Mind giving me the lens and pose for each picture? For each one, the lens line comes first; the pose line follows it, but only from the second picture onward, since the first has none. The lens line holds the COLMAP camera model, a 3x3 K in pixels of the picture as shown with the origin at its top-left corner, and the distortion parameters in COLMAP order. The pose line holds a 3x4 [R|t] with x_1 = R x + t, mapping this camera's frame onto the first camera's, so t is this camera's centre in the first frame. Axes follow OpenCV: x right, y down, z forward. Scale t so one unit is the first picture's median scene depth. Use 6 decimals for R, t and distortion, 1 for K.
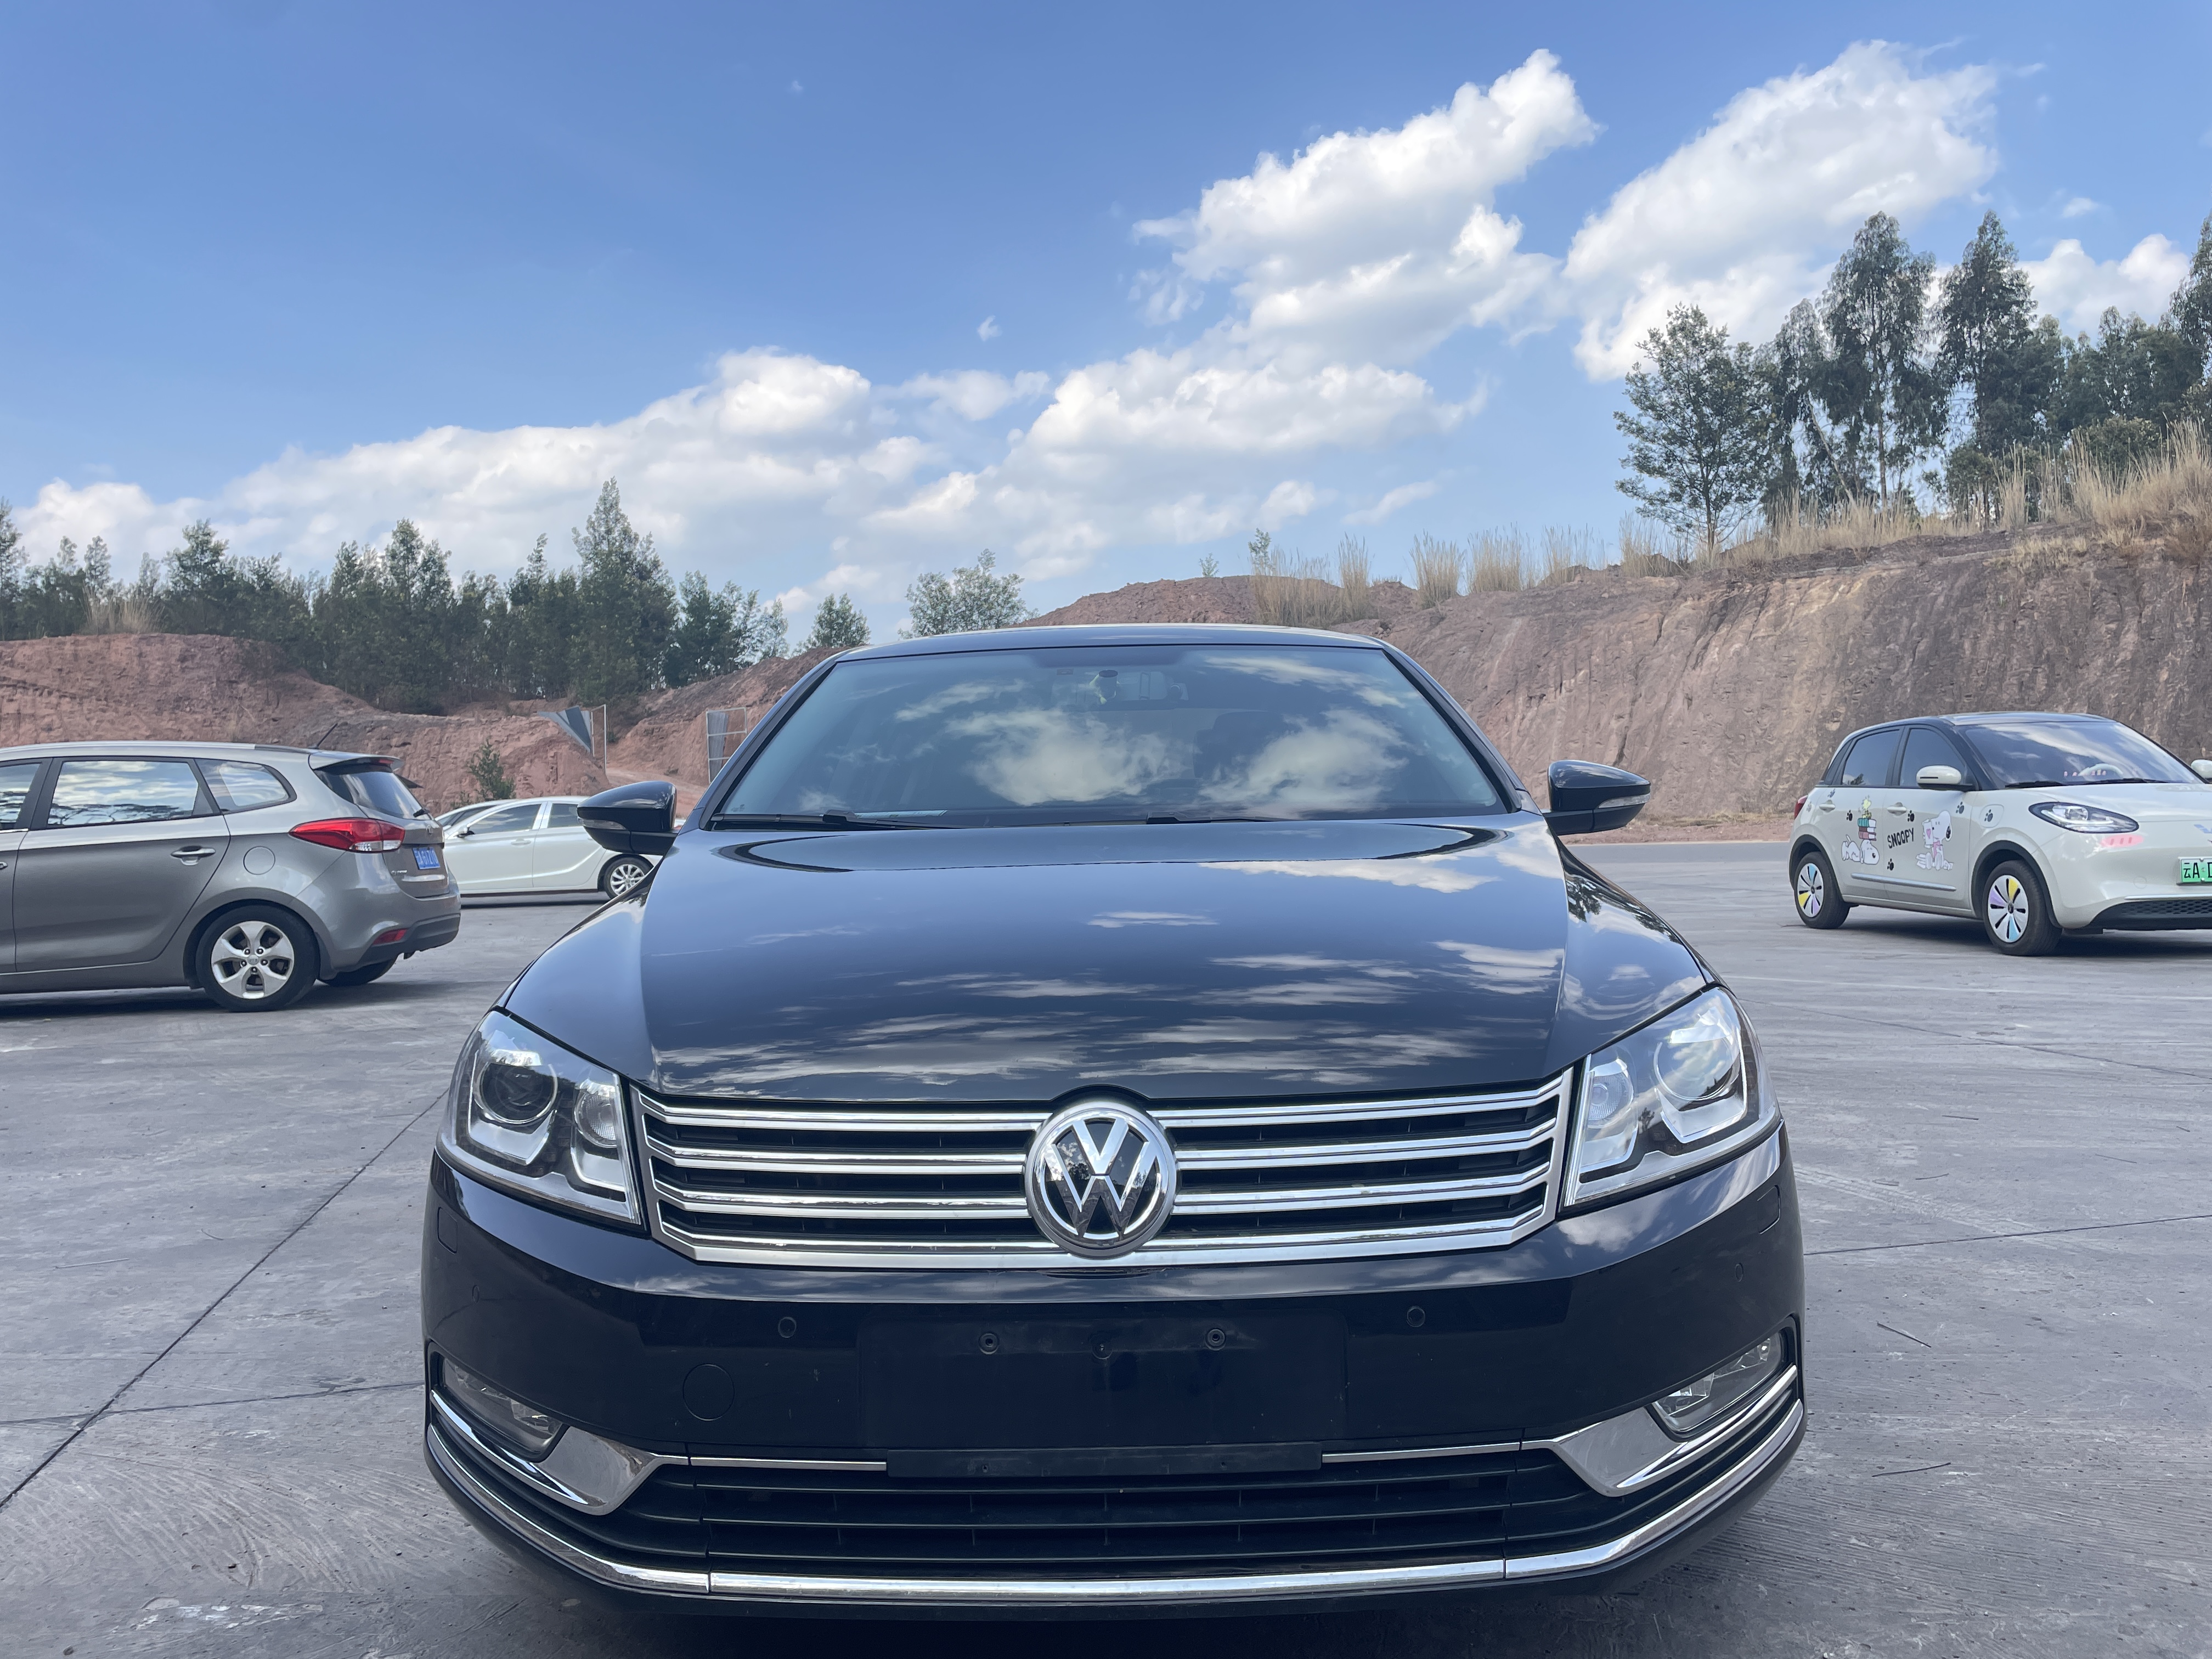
lens RADIAL K [[1634.3, 0, 1091.5], [0, 1634.3, 860.1], [0, 0, 1]] dist [0.066948, -0.082178]
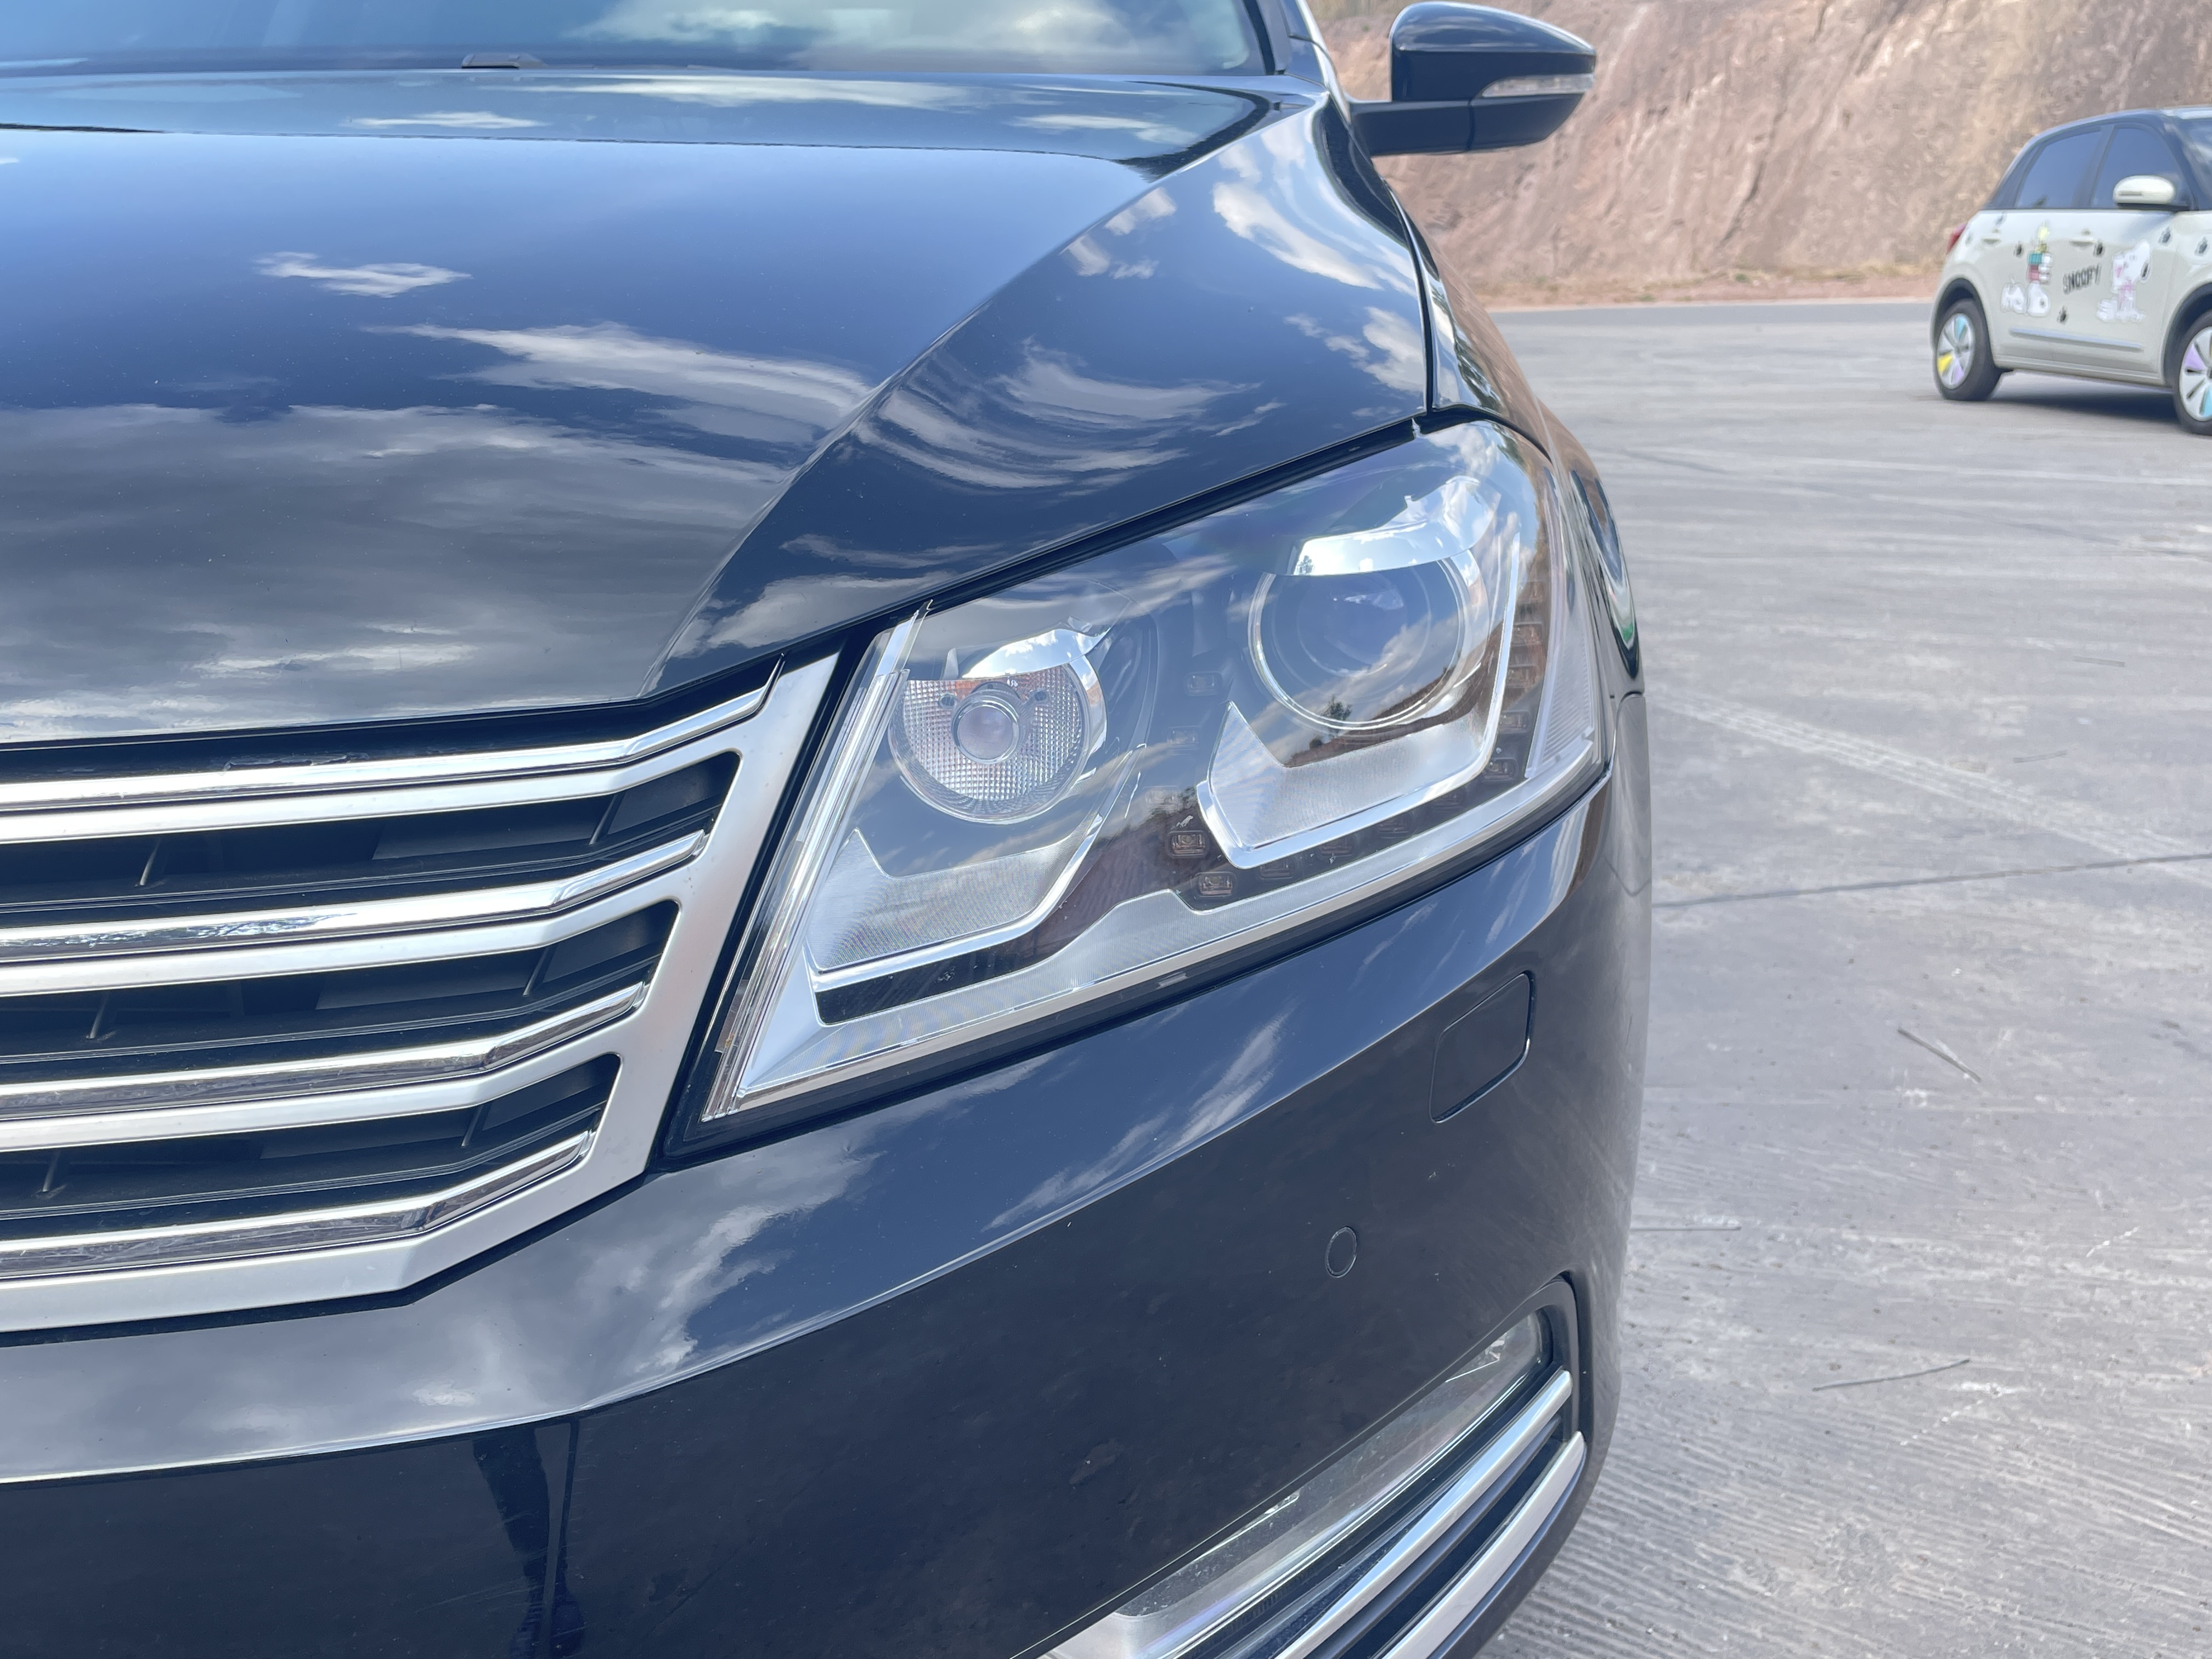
lens RADIAL K [[1882.2, 0, 1083.5], [0, 1882.2, 832.9], [0, 0, 1]] dist [0.064024, -0.079232]
pose [[0.999861, 0.013260, -0.010092, 0.057141], [-0.010167, 0.965294, 0.260968, 0.011117], [0.013202, -0.260829, 0.965295, 0.108071]]
